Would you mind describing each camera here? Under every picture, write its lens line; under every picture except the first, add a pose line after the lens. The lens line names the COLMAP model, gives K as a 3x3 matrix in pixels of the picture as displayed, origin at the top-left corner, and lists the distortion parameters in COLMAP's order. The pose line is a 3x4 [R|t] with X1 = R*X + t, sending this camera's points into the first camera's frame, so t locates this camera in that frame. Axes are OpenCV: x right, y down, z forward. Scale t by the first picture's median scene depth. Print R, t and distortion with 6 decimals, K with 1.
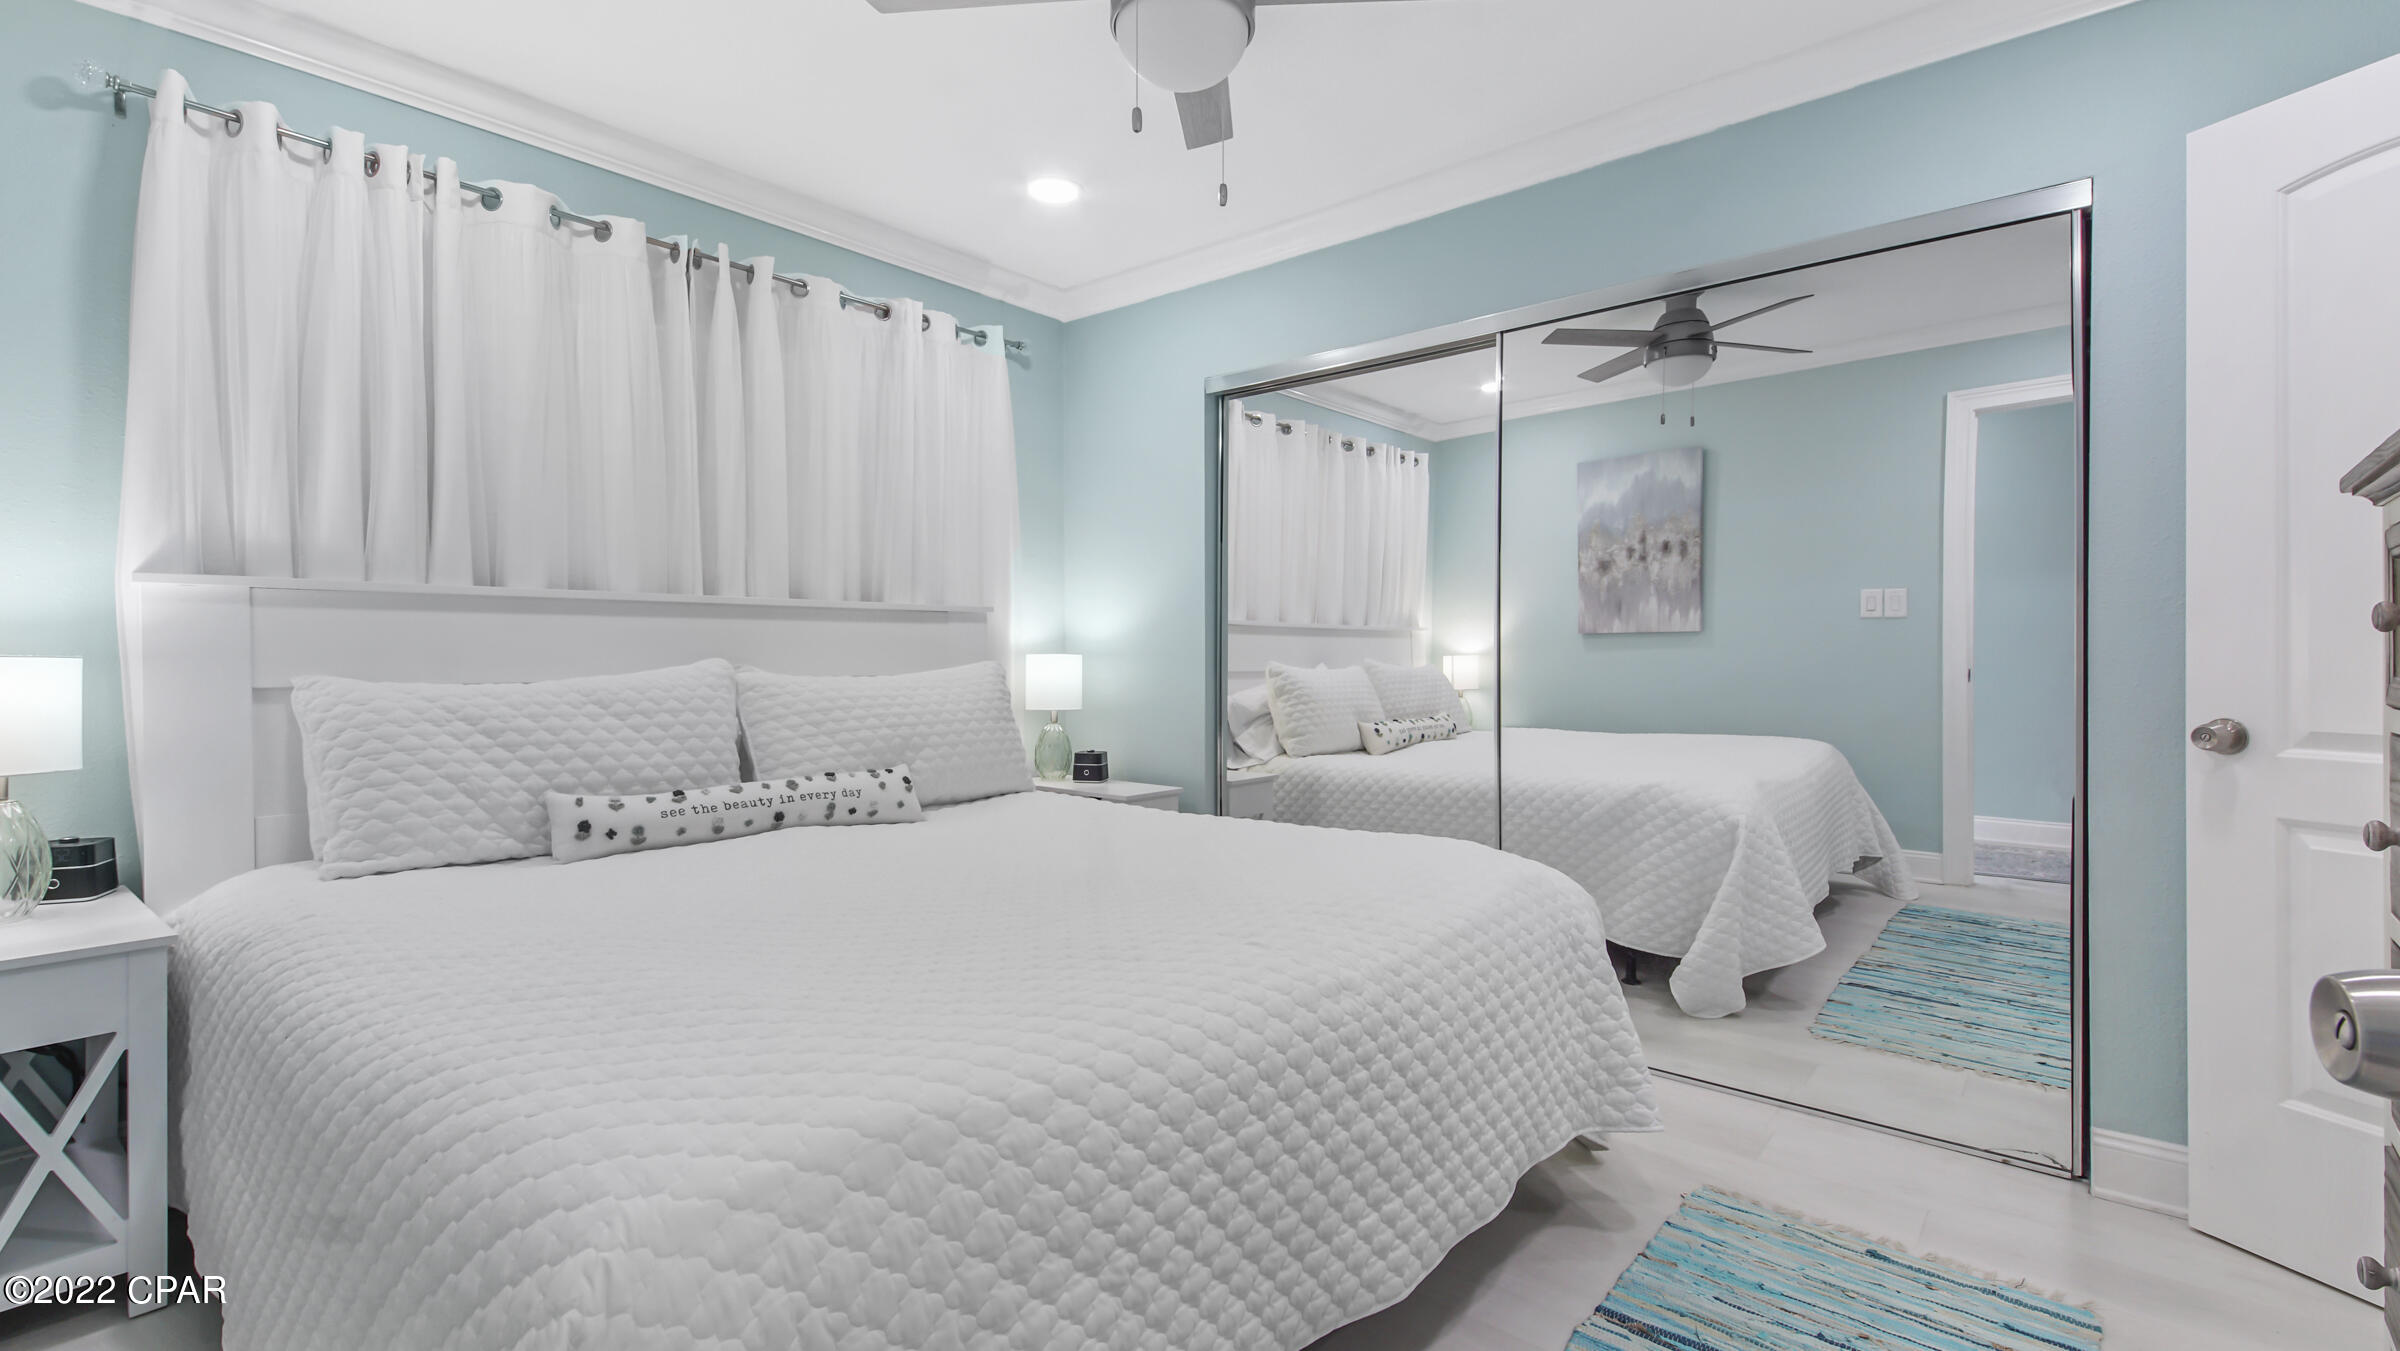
lens RADIAL K [[1052.3, 0, 1206.4], [0, 1052.3, 669.9], [0, 0, 1]] dist [0.057738, -0.026575]
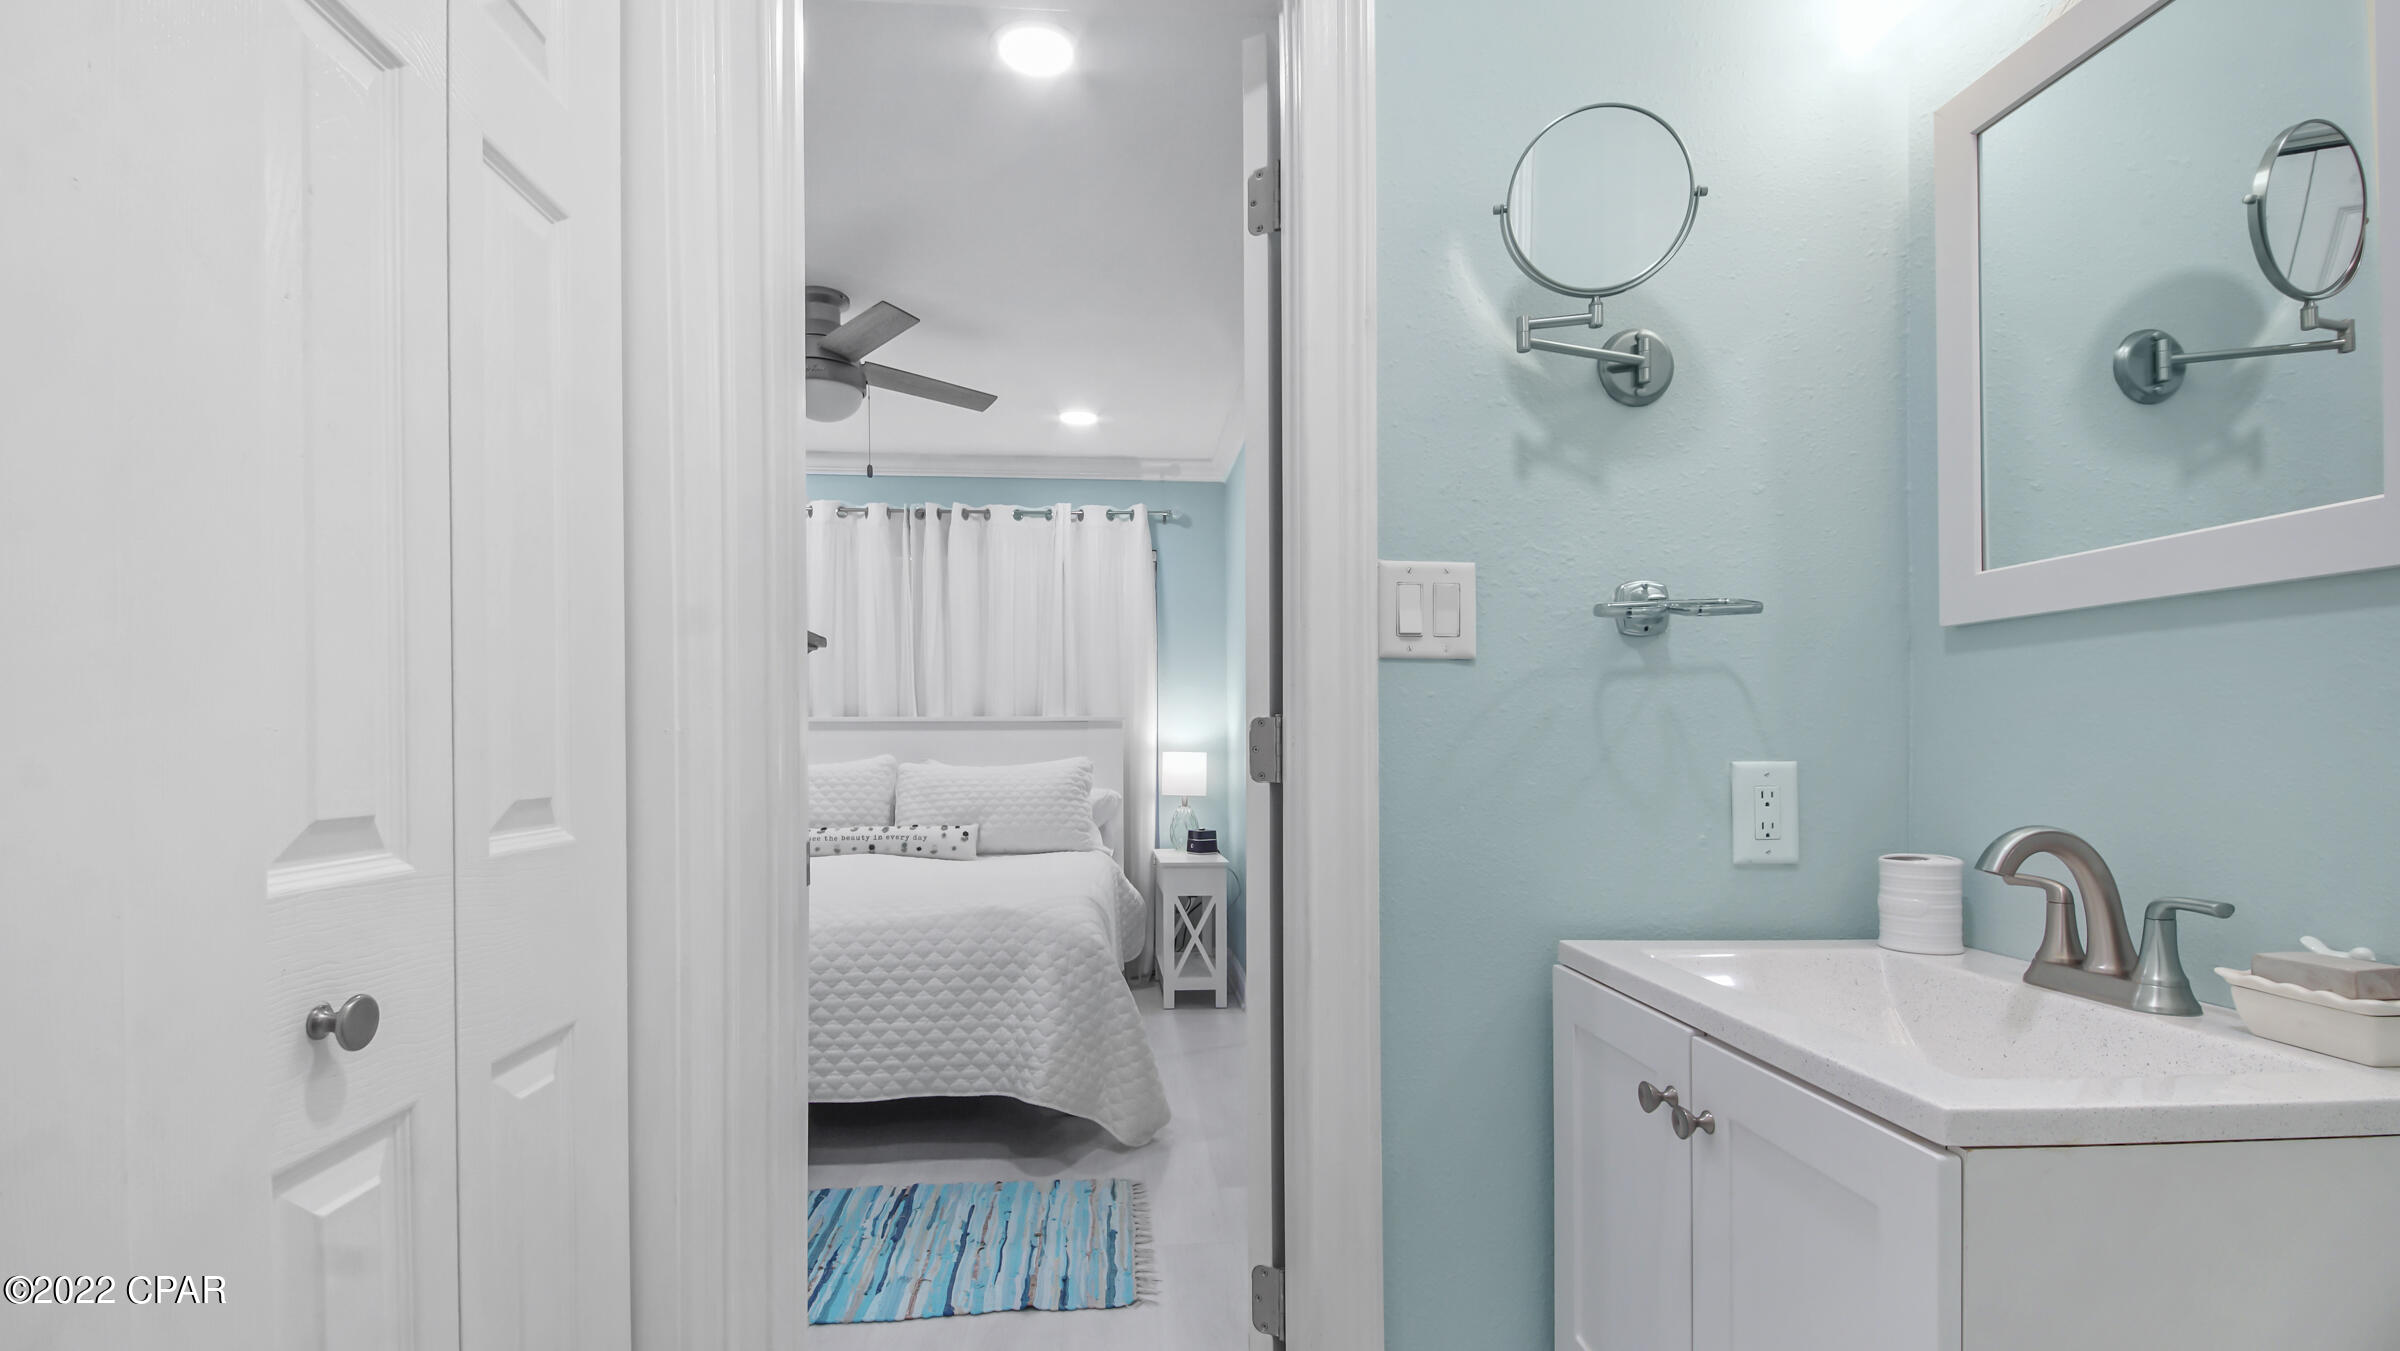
lens RADIAL K [[1128.1, 0, 1207.6], [0, 1128.1, 751.5], [0, 0, 1]] dist [0.019527, -0.000014]
pose [[0.702575, -0.001100, -0.711609, 1.171741], [-0.008893, 0.999907, -0.010326, -0.001435], [0.711554, 0.013584, 0.702500, 0.098808]]
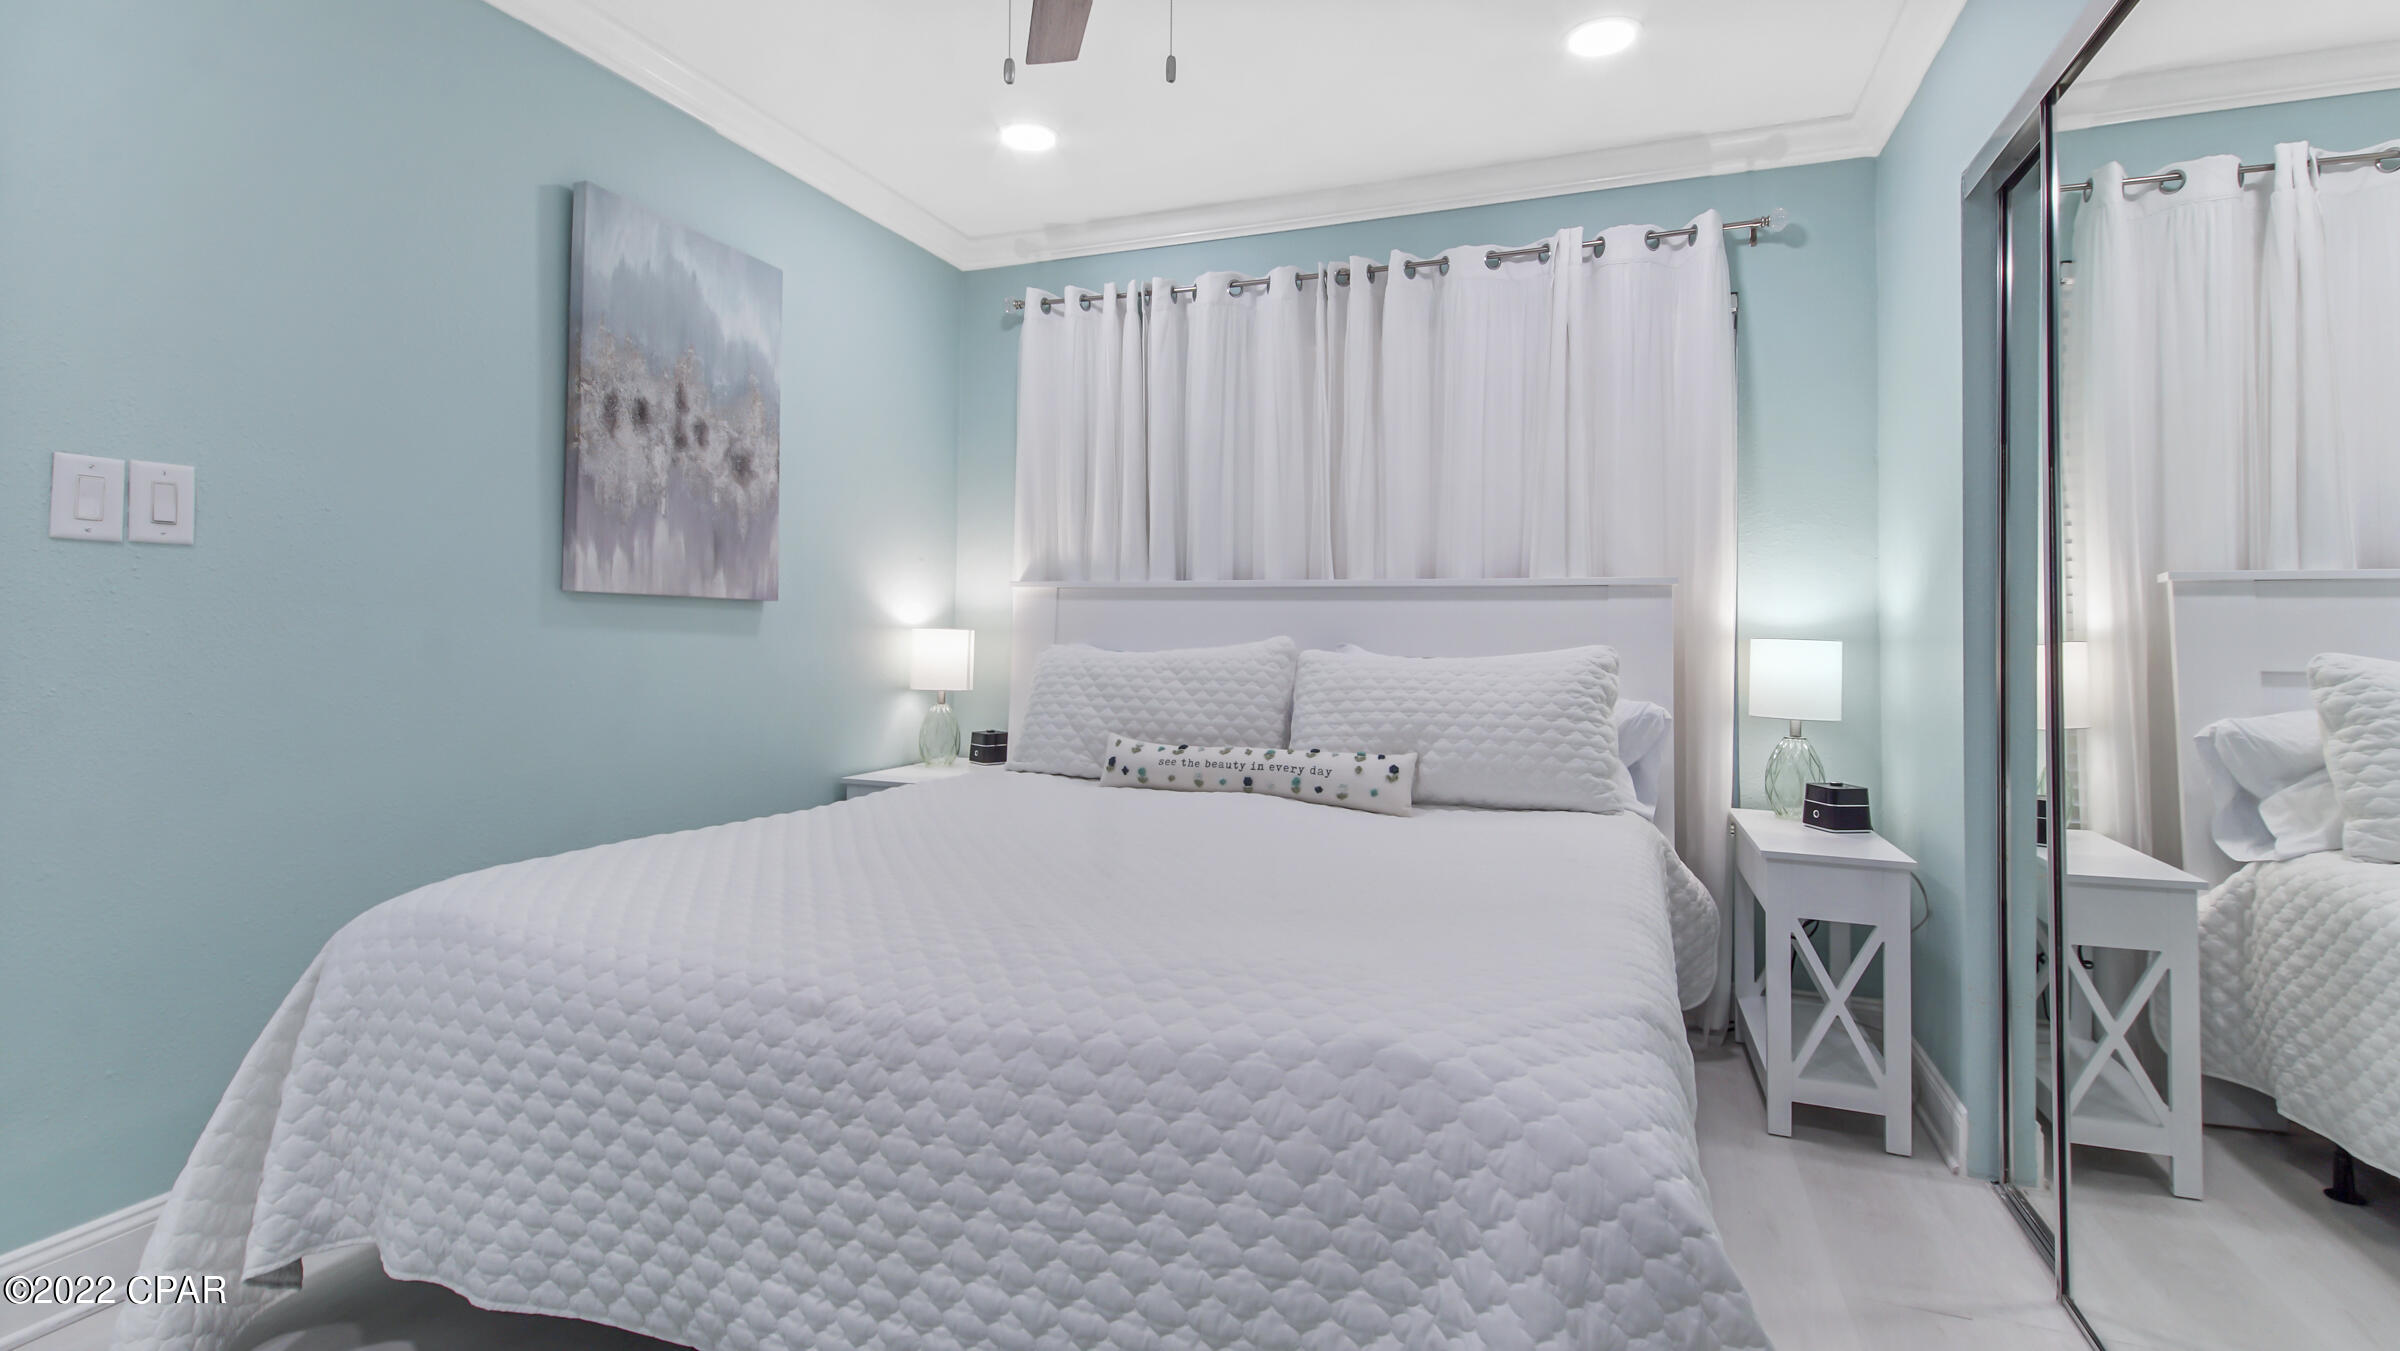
lens RADIAL K [[1095.8, 0, 1188.6], [0, 1095.8, 606.3], [0, 0, 1]] dist [0.026526, -0.000006]
pose [[0.320311, -0.017573, -0.947150, 0.592577], [-0.027364, 0.999239, -0.027794, -0.007070], [0.946917, 0.034821, 0.319586, 0.535080]]
